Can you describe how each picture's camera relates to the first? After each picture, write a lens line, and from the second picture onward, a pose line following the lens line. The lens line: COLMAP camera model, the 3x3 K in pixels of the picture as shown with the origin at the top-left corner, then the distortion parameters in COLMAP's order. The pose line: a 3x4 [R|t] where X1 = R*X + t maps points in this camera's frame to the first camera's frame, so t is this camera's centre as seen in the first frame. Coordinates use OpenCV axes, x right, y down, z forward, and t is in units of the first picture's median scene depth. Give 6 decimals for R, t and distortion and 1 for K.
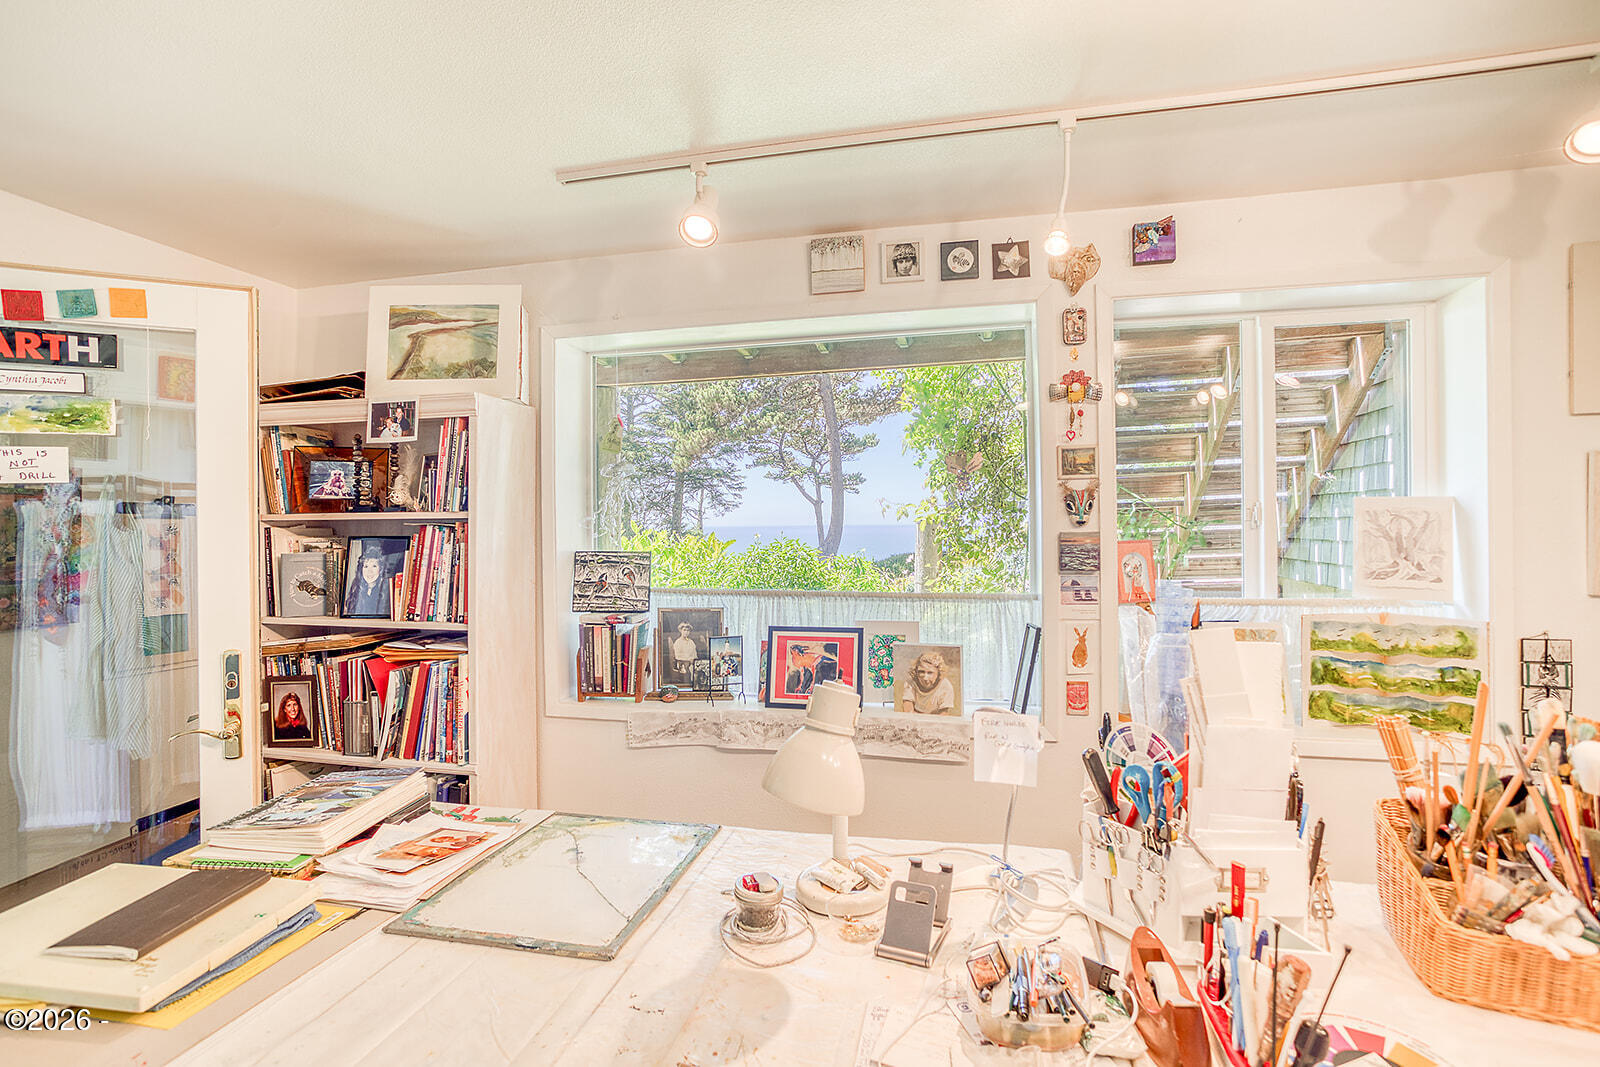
lens RADIAL K [[769.8, 0, 796.5], [0, 769.8, 531.4], [0, 0, 1]] dist [-0.028667, 0.000623]
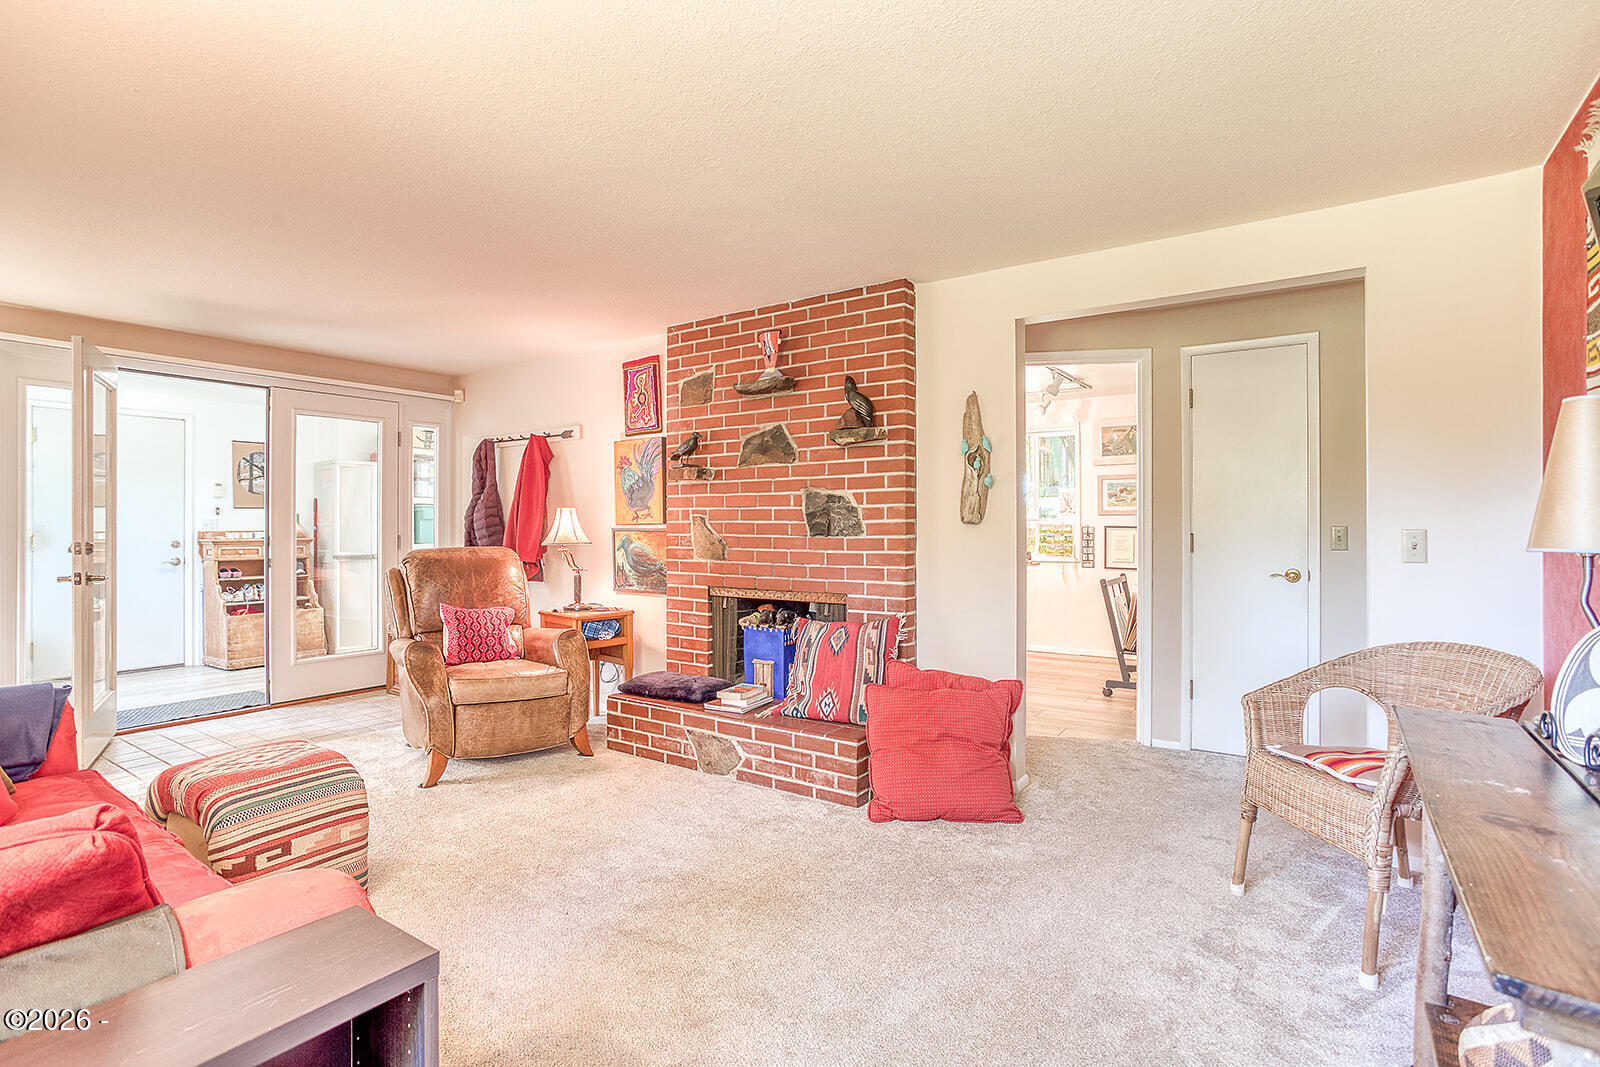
lens RADIAL K [[769.8, 0, 803.2], [0, 769.8, 526.1], [0, 0, 1]] dist [-0.028667, 0.000623]
pose [[0.935204, 0.013434, -0.353856, 0.855751], [-0.011642, 0.999906, 0.007193, 0.108269], [0.353919, -0.002607, 0.935272, -2.429990]]
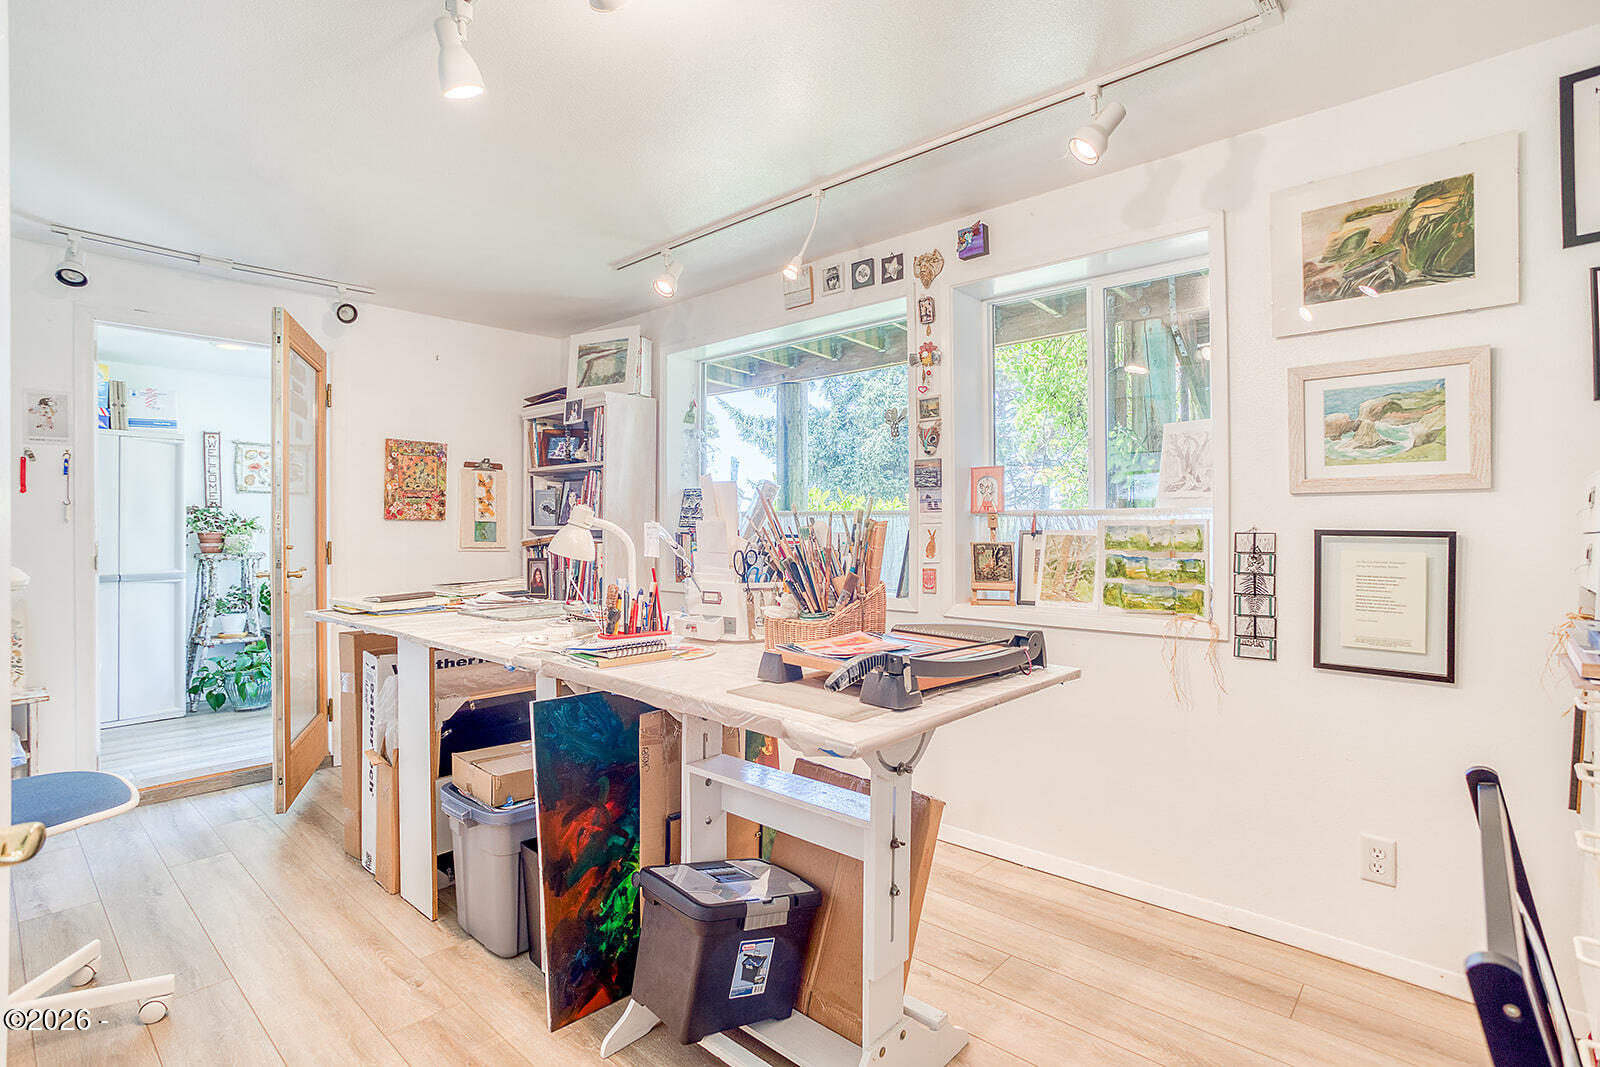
lens RADIAL K [[769.8, 0, 793.5], [0, 769.8, 529.2], [0, 0, 1]] dist [-0.028667, 0.000623]
pose [[0.875142, 0.011355, -0.483733, 0.790389], [-0.011569, 0.999930, 0.002542, 0.120096], [0.483728, 0.003372, 0.875212, -0.312036]]
